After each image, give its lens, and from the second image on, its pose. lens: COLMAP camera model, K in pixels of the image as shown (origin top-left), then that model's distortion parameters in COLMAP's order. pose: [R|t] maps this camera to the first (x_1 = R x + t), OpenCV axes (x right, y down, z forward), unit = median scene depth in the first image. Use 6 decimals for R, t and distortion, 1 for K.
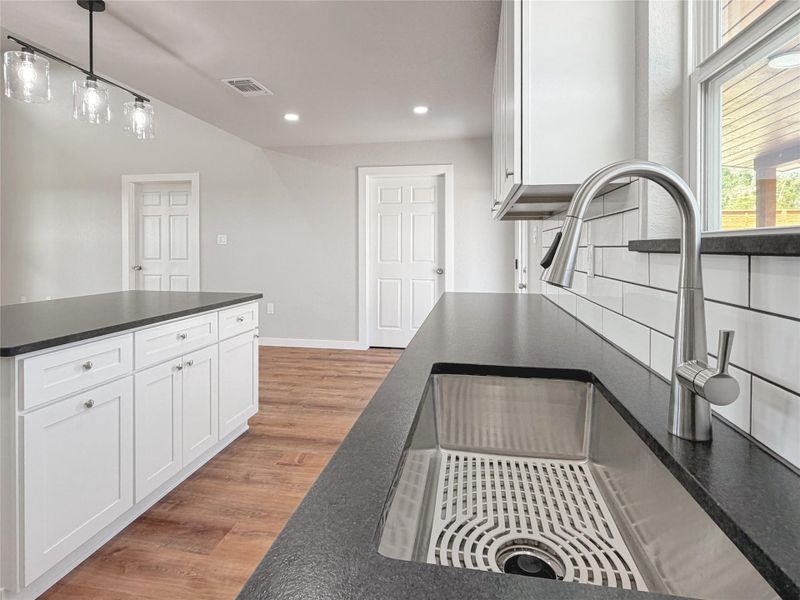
lens RADIAL K [[431.5, 0, 395.9], [0, 431.5, 254.8], [0, 0, 1]] dist [0.000819, 0.000378]
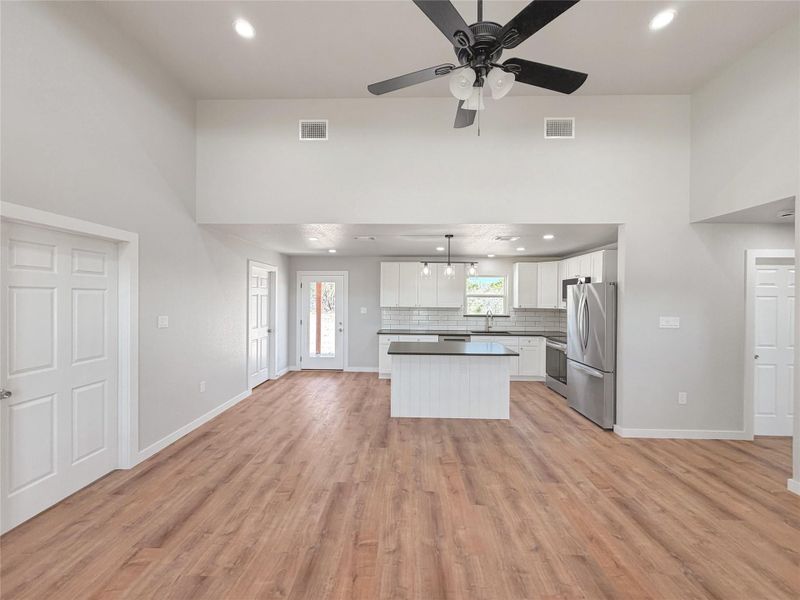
lens RADIAL K [[321.0, 0, 397.5], [0, 321.0, 300.2], [0, 0, 1]] dist [0.000443, 0.000178]
pose [[-0.149794, -0.006899, 0.988693, -1.907808], [0.008565, 0.999929, 0.008275, -0.139194], [-0.988680, 0.009708, -0.149724, 1.161274]]
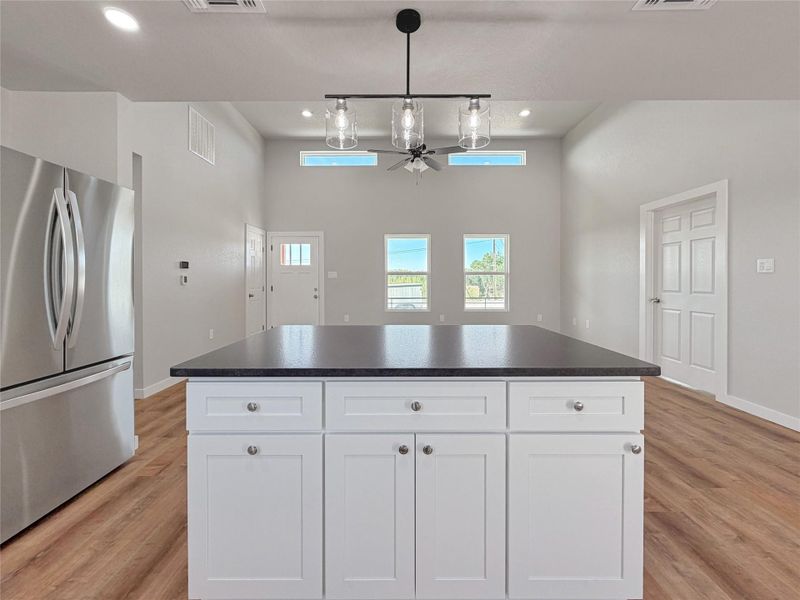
lens RADIAL K [[325.3, 0, 397.8], [0, 325.3, 282.6], [0, 0, 1]] dist [-0.001130, -0.000178]
pose [[0.173767, 0.002209, -0.984784, 0.002440], [-0.012822, 0.999918, -0.000020, -0.002456], [0.984703, 0.012630, 0.173781, 0.608397]]
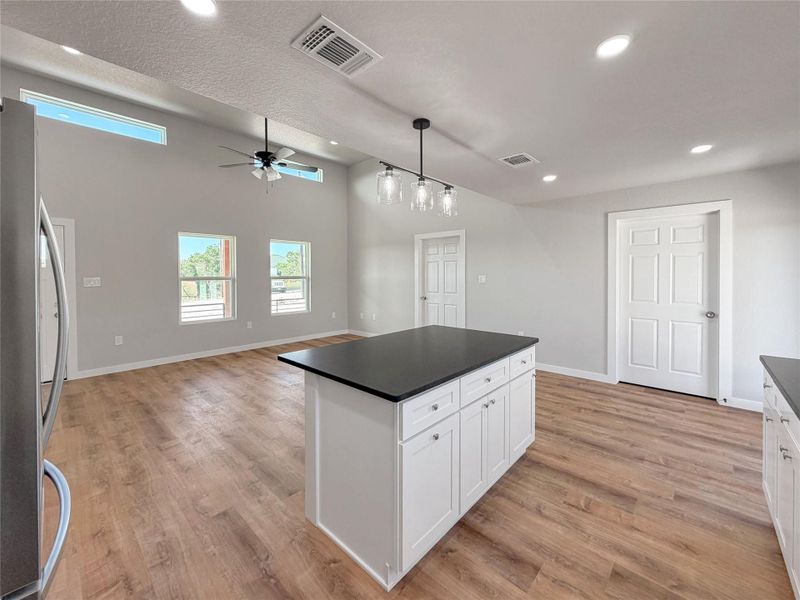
lens RADIAL K [[328.0, 0, 400.9], [0, 328.0, 278.0], [0, 0, 1]] dist [-0.000154, -0.000026]
pose [[0.844958, 0.000906, -0.534832, -0.143430], [-0.002284, 0.999996, -0.001914, -0.065028], [0.534828, 0.002838, 0.844956, 0.059950]]
